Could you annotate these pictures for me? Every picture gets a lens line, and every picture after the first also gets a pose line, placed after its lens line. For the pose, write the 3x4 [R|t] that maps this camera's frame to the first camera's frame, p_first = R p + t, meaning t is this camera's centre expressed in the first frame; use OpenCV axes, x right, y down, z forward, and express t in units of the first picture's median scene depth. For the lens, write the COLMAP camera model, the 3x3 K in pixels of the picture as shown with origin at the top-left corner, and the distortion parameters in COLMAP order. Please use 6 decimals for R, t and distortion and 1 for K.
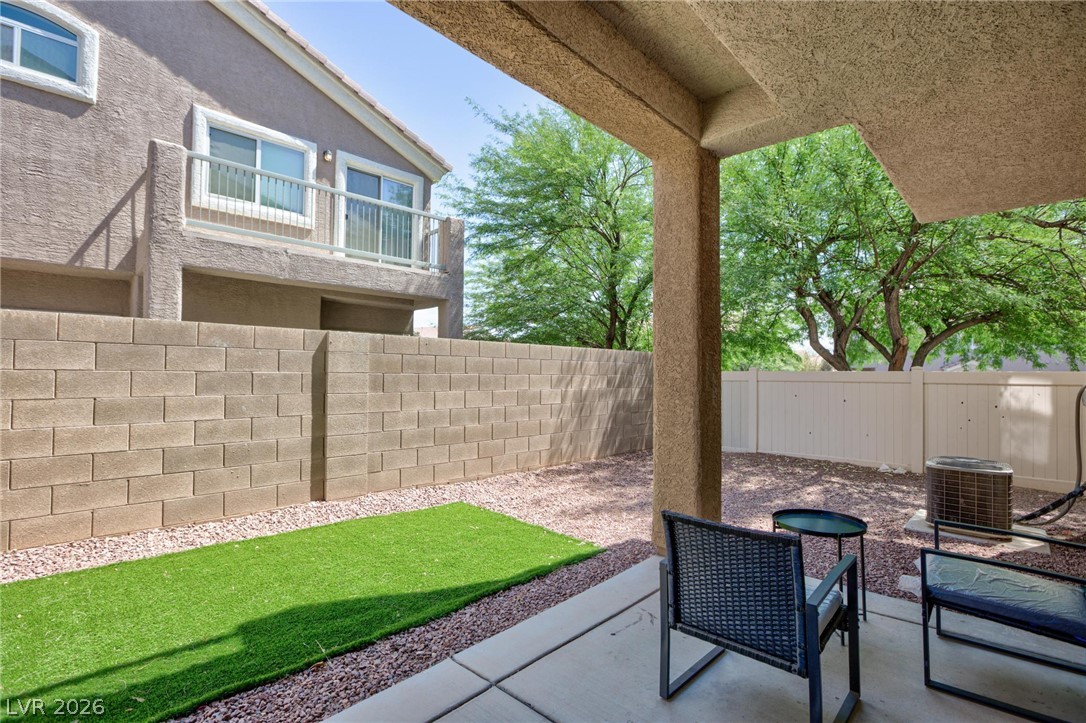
lens RADIAL K [[514.5, 0, 544.8], [0, 514.5, 365.3], [0, 0, 1]] dist [-0.002008, -0.000229]
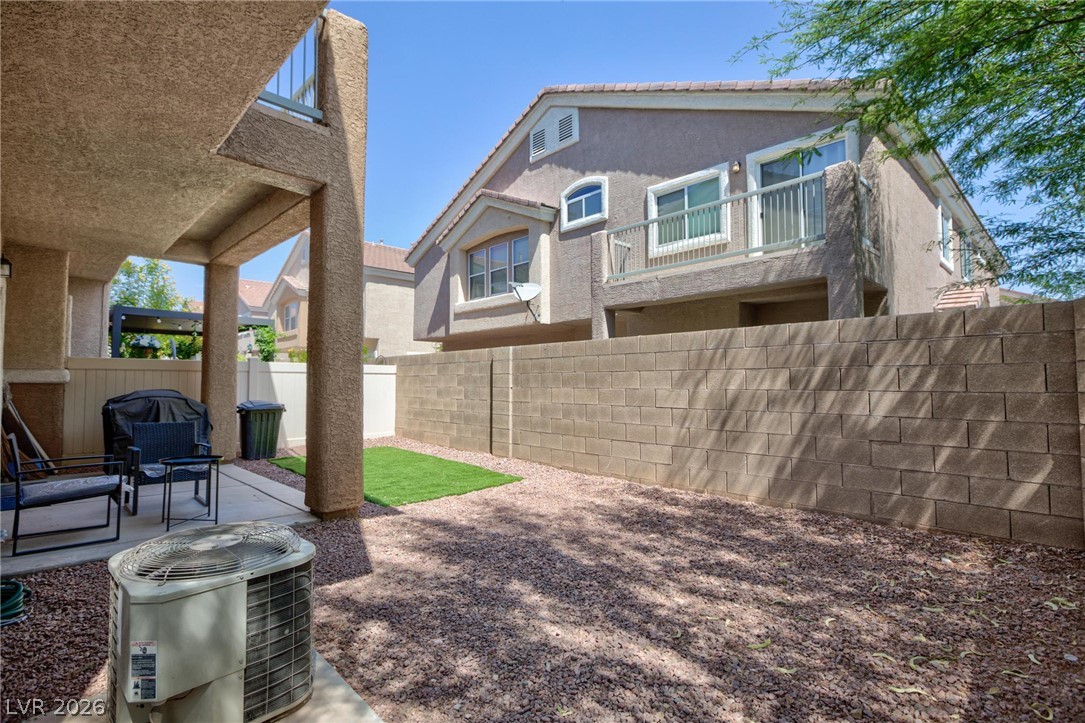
lens RADIAL K [[514.0, 0, 544.1], [0, 514.0, 360.0], [0, 0, 1]] dist [-0.002008, -0.000229]
pose [[-0.033439, -0.050614, -0.998158, 0.729214], [0.022211, 0.998433, -0.051372, 0.034811], [0.999194, -0.023888, -0.032263, 0.753676]]
